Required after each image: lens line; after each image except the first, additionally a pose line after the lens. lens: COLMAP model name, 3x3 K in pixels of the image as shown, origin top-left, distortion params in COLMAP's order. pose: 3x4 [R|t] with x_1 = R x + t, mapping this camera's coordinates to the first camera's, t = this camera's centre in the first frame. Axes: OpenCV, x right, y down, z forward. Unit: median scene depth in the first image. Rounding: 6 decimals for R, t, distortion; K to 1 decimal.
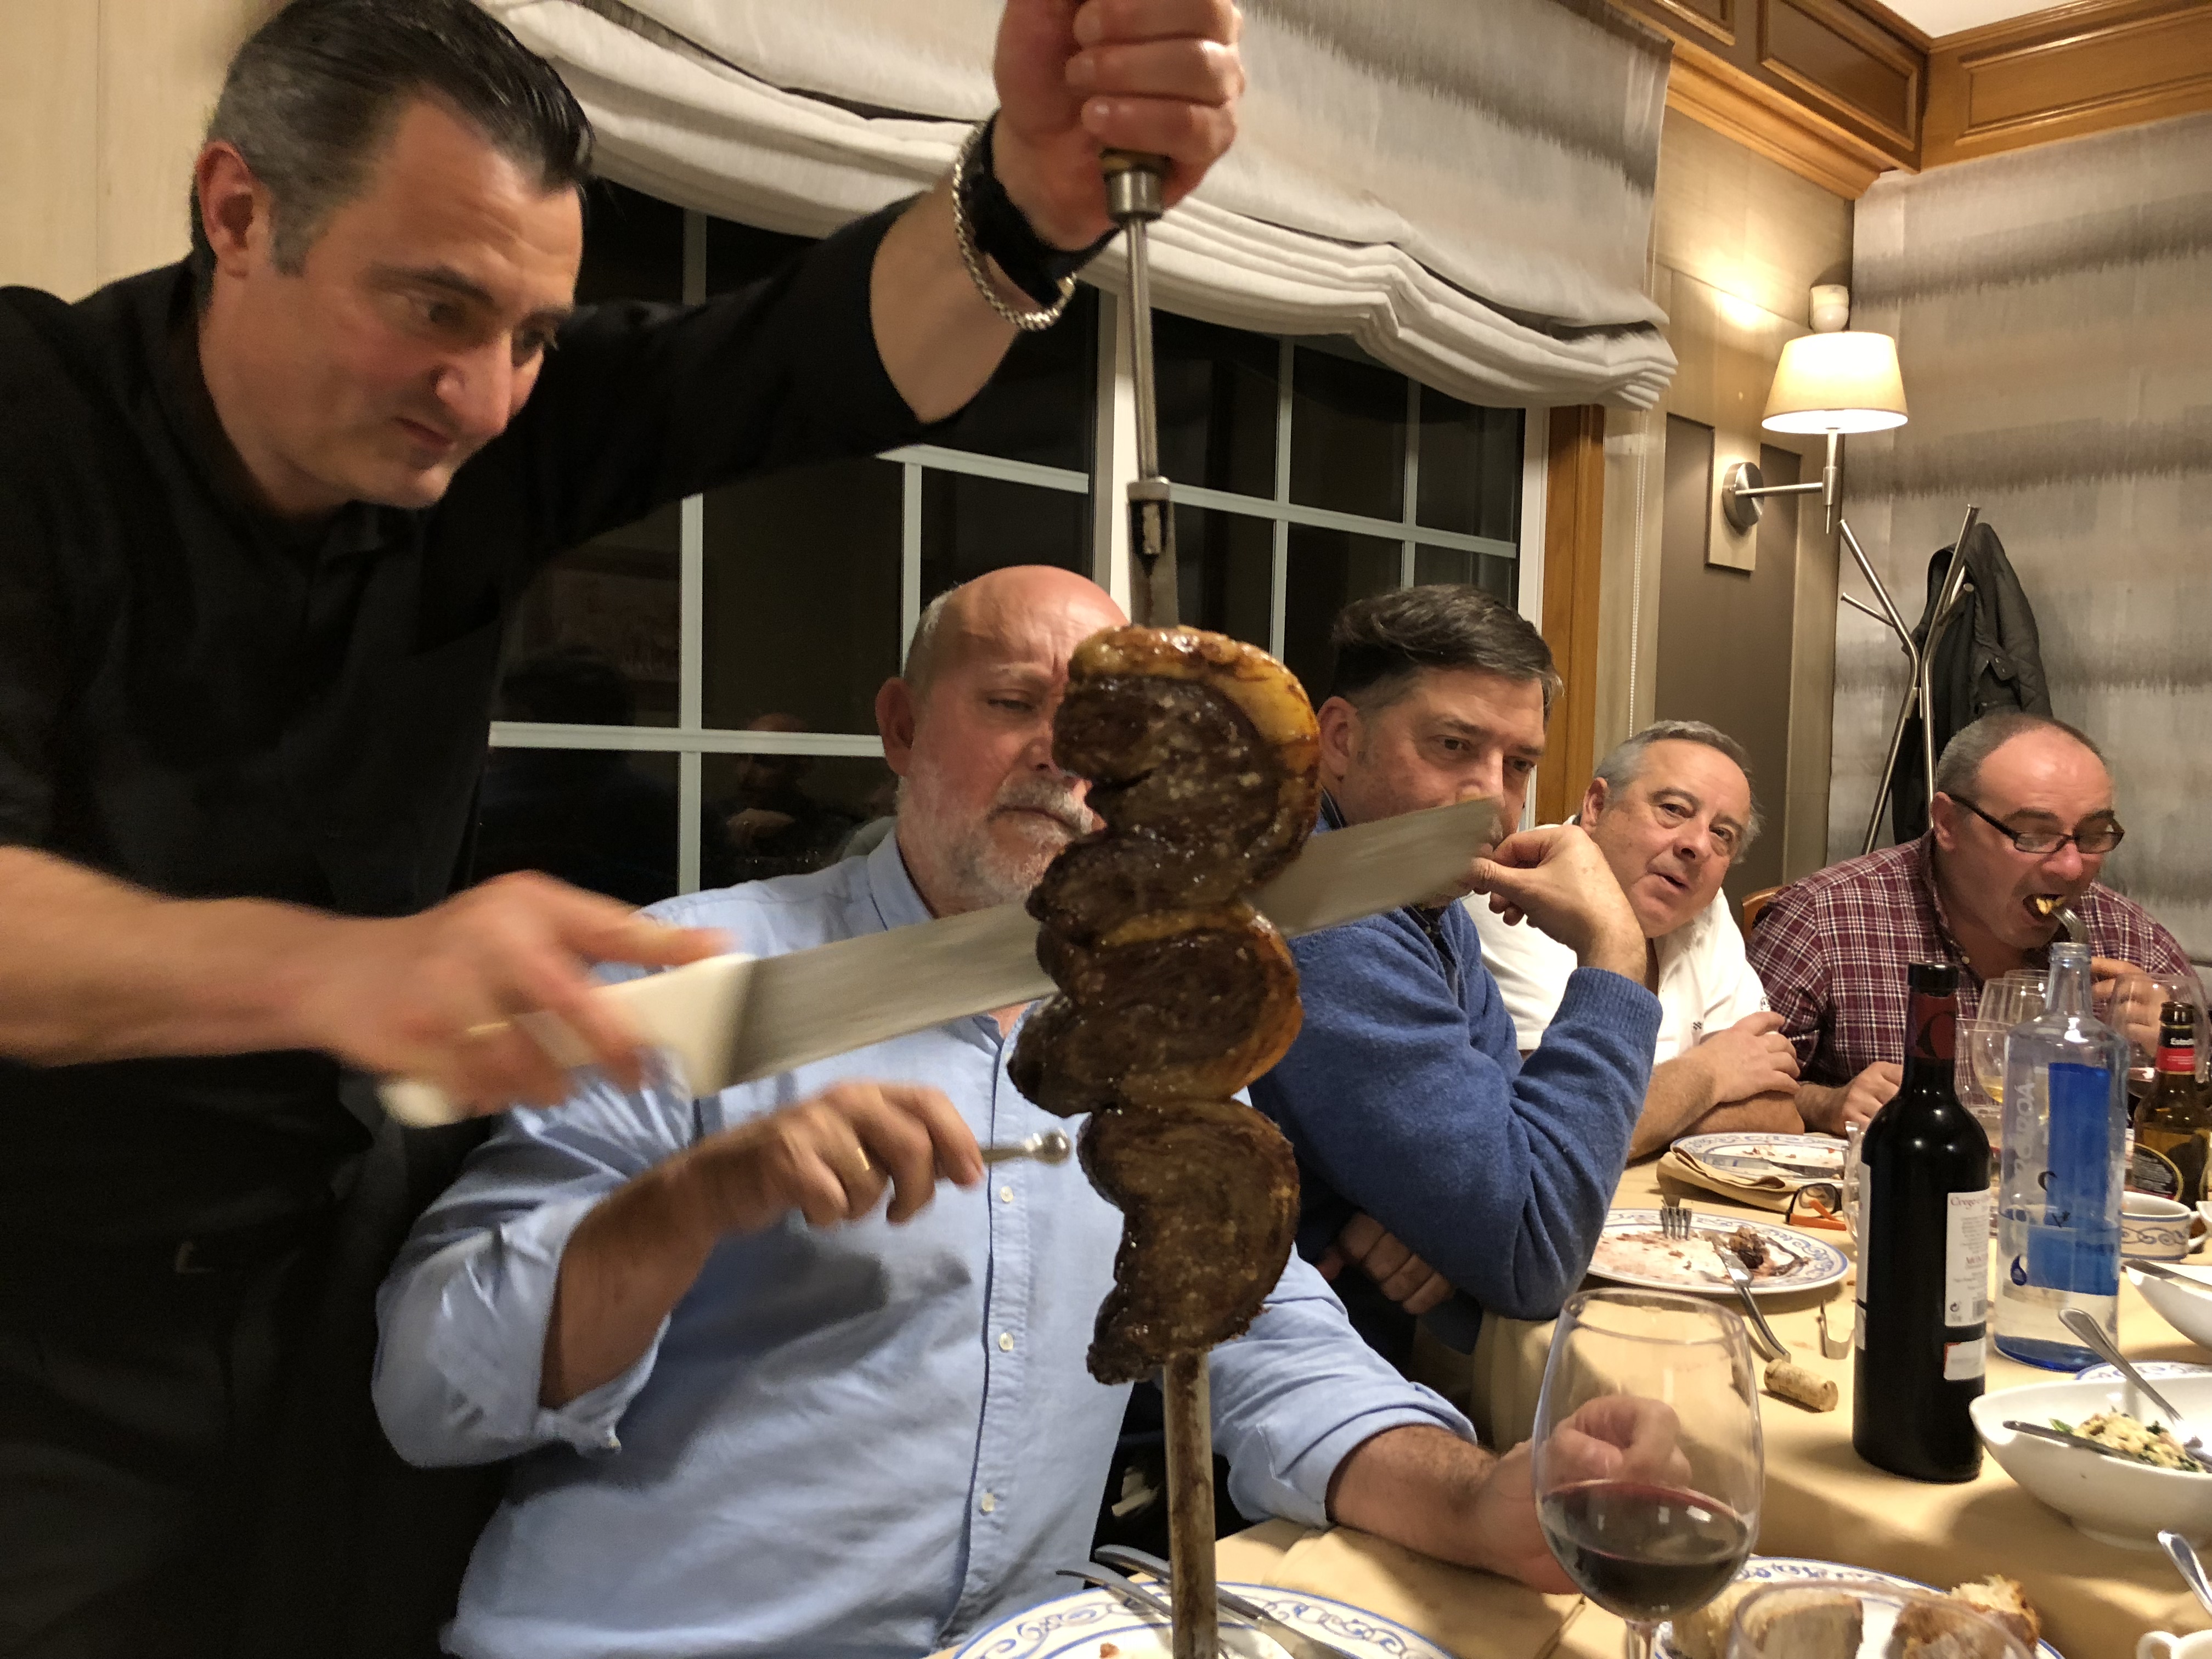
lens RADIAL K [[1847.9, 0, 1106.0], [0, 1847.9, 829.5], [0, 0, 1]] dist [0.039718, -0.010820]
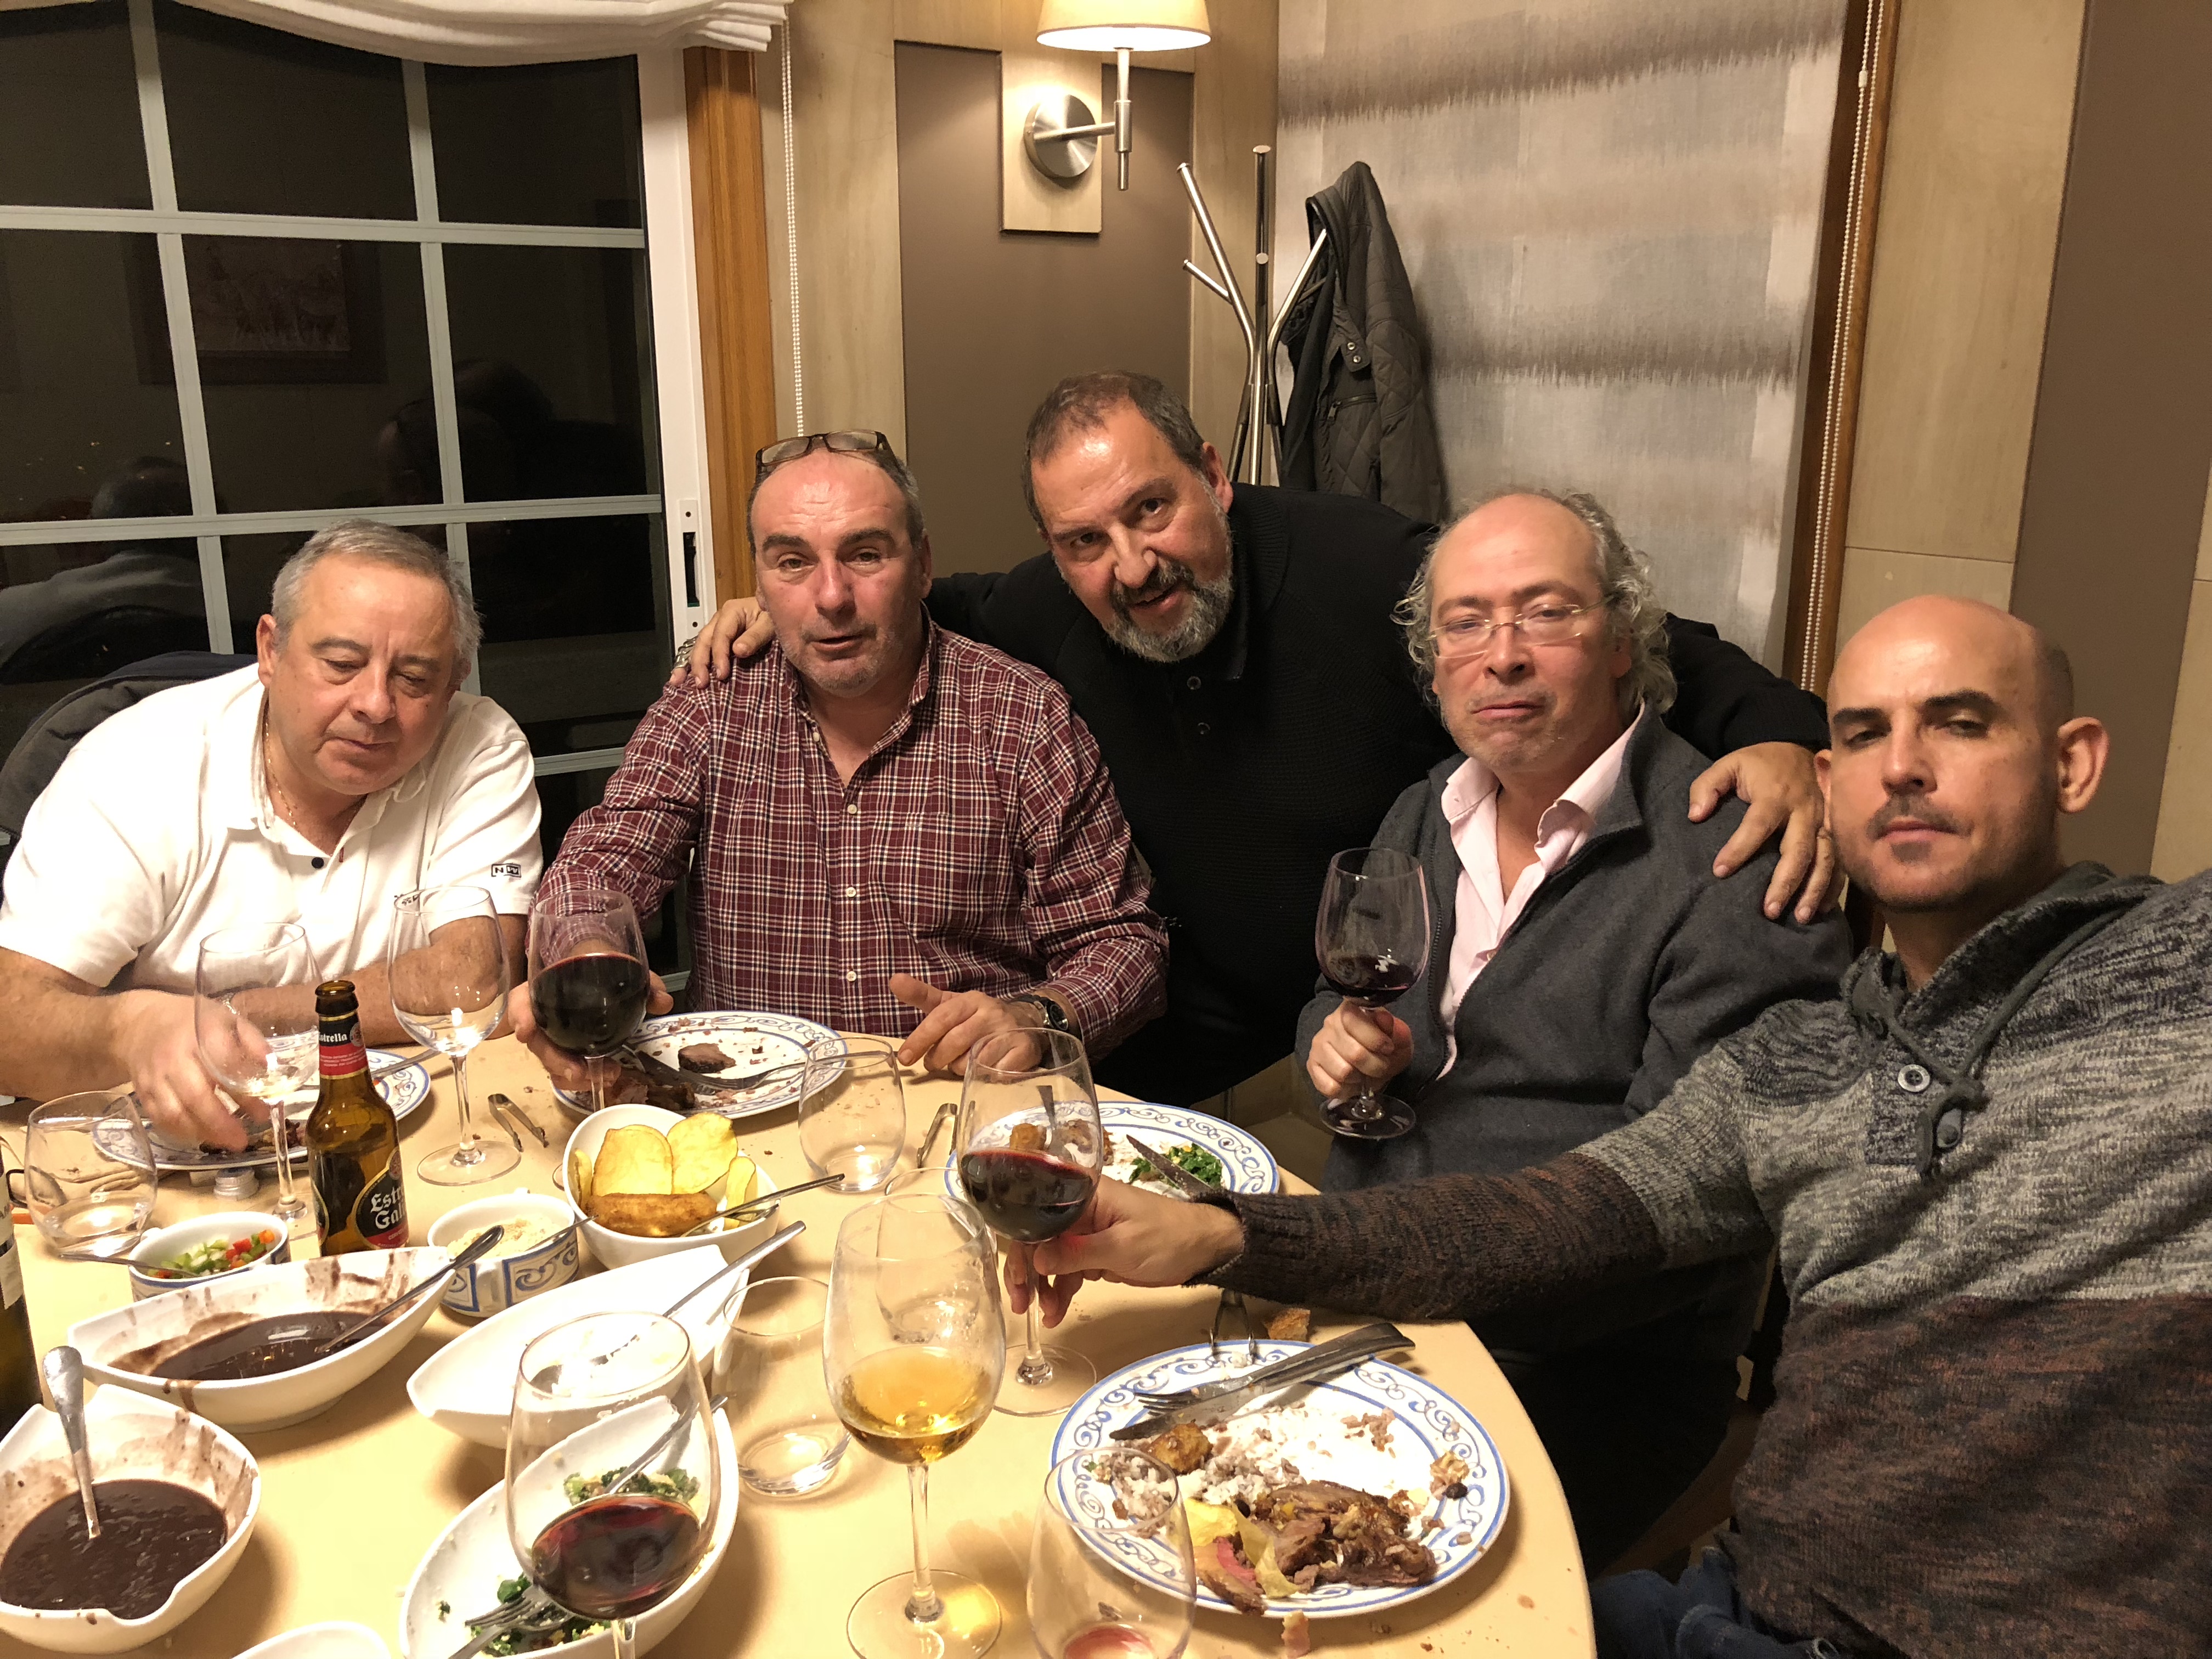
lens RADIAL K [[1937.8, 0, 1103.6], [0, 1937.8, 863.2], [0, 0, 1]] dist [-0.006250, -0.005976]
pose [[0.985916, 0.016148, -0.166458, 0.508318], [0.021323, 0.975067, 0.220884, -0.059541], [0.165874, -0.221323, 0.960990, 0.138234]]
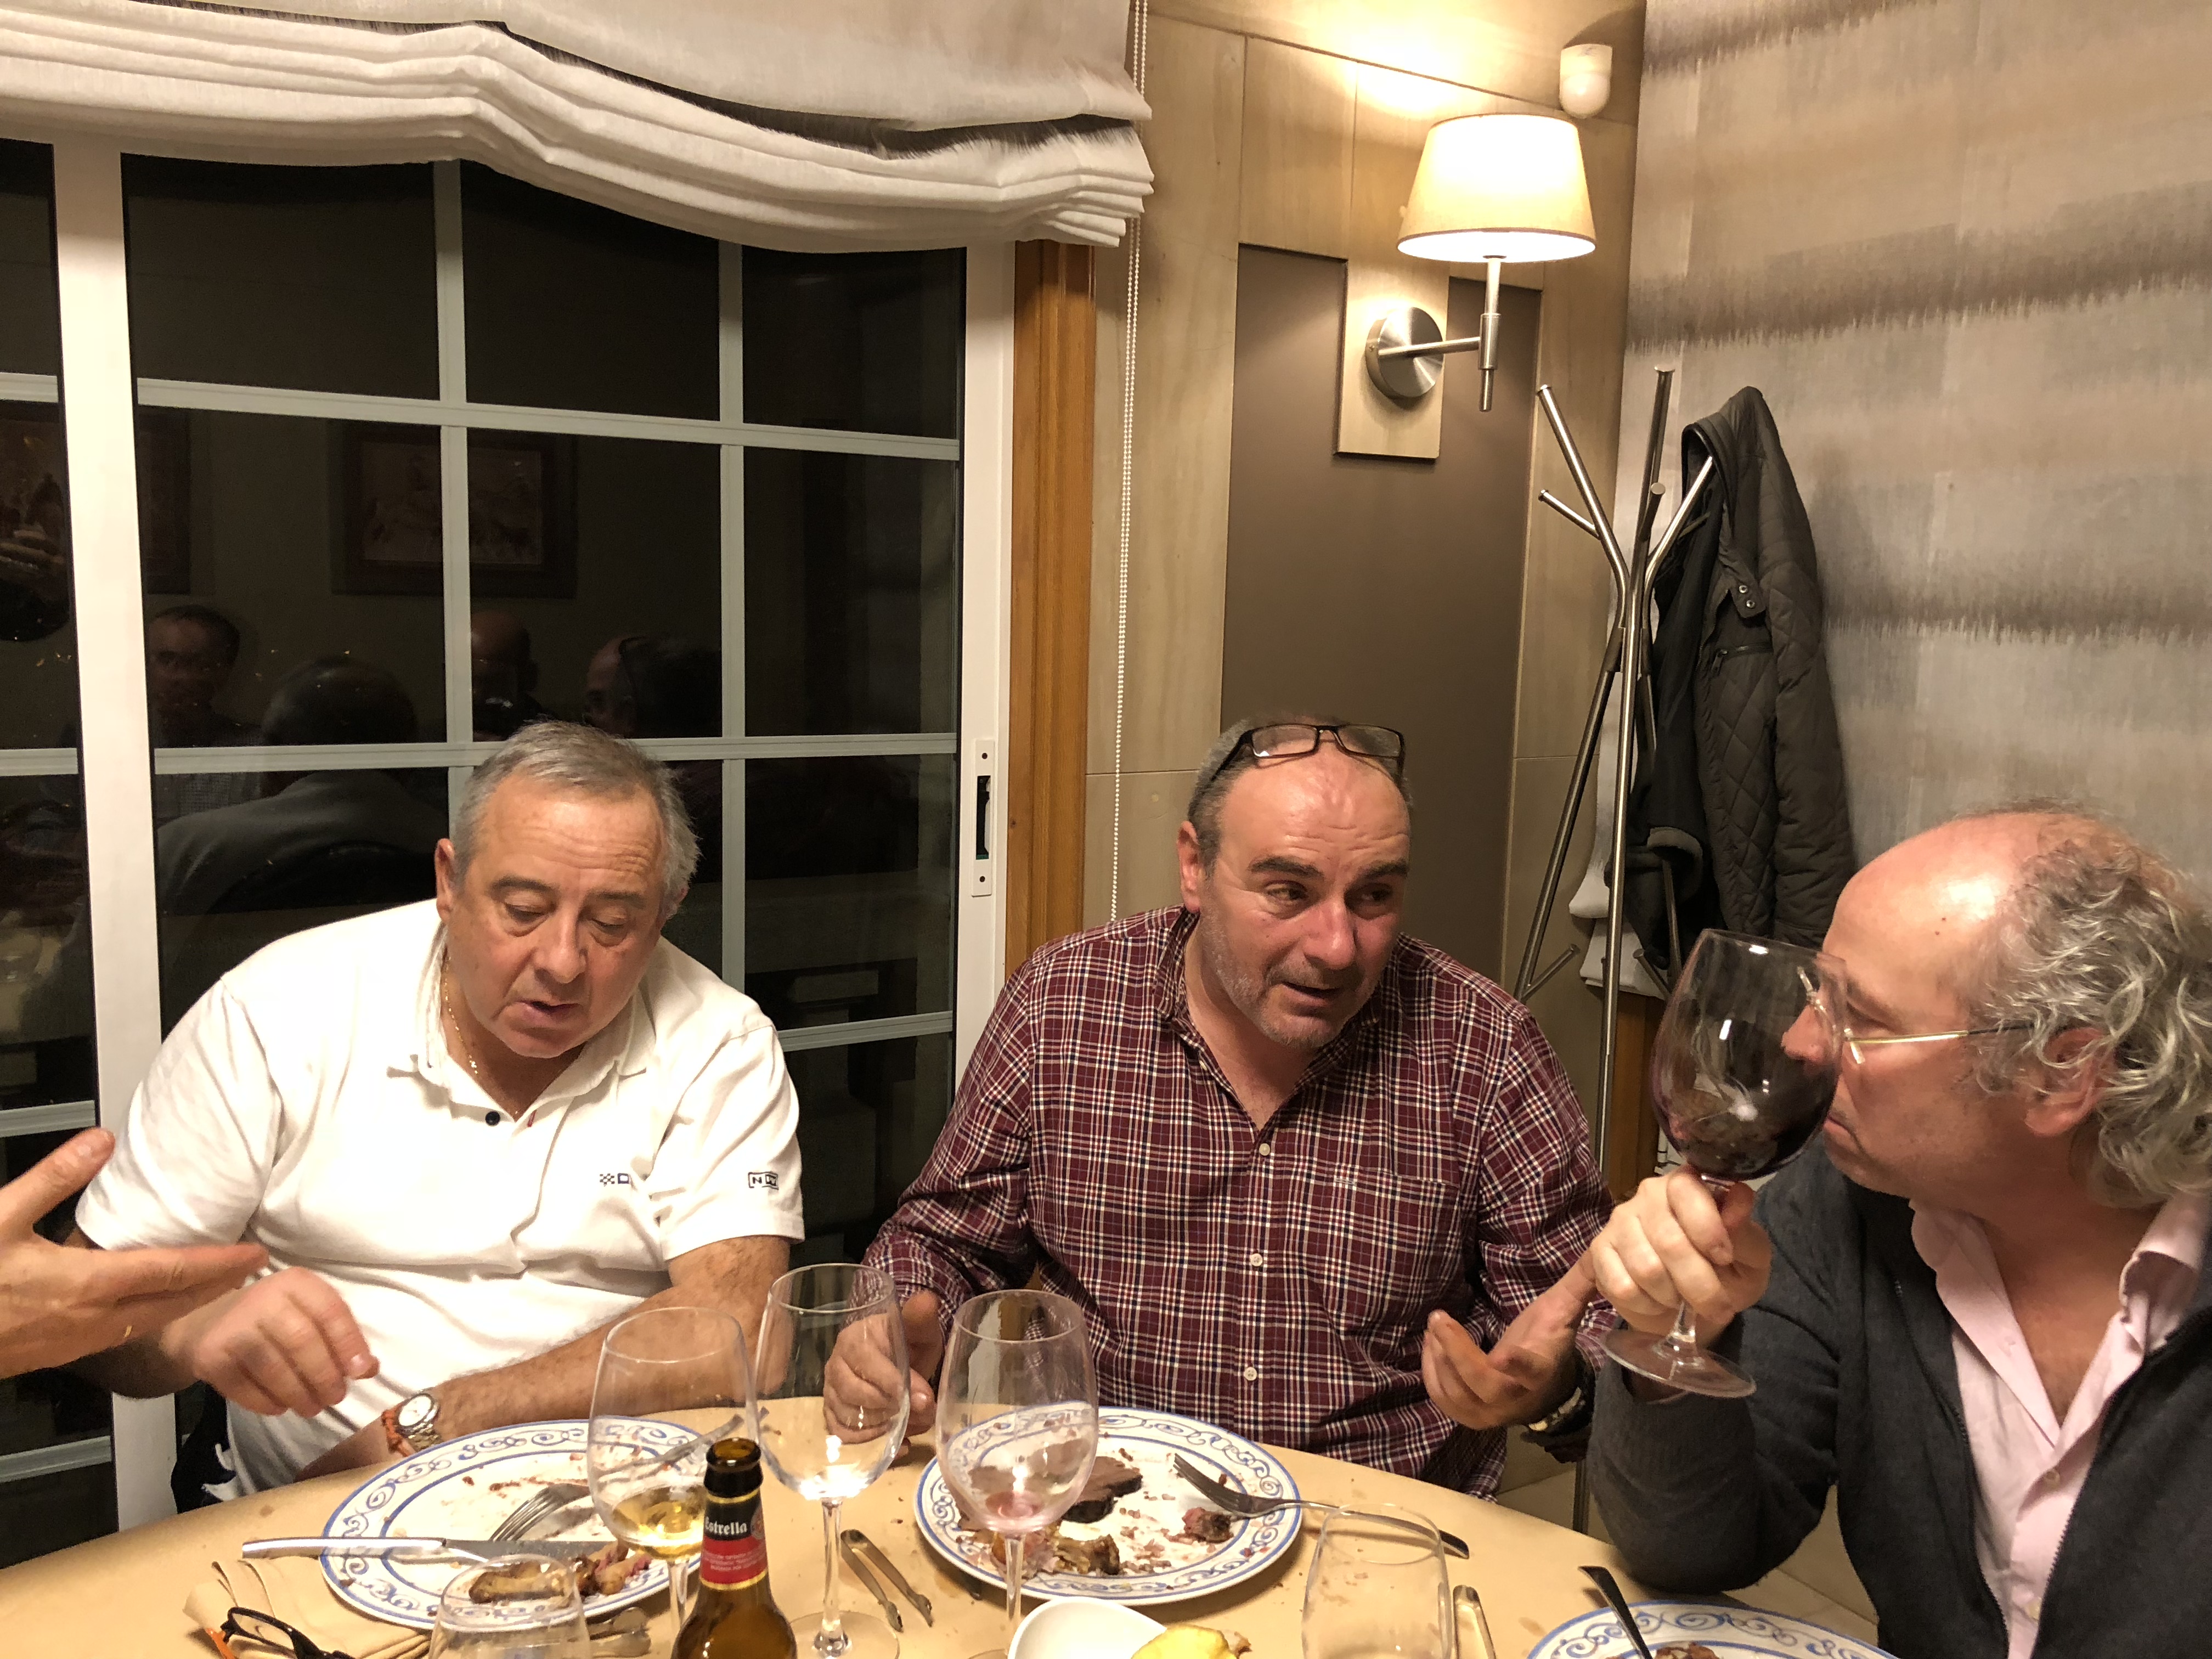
lens RADIAL K [[1815.8, 0, 1106.0], [0, 1815.8, 829.5], [0, 0, 1]] dist [0.011099, -0.005385]
pose [[0.976636, 0.030101, -0.212780, 0.388526], [-0.008441, 0.994751, 0.101978, -0.067848], [0.214732, -0.097799, 0.971764, 0.275370]]
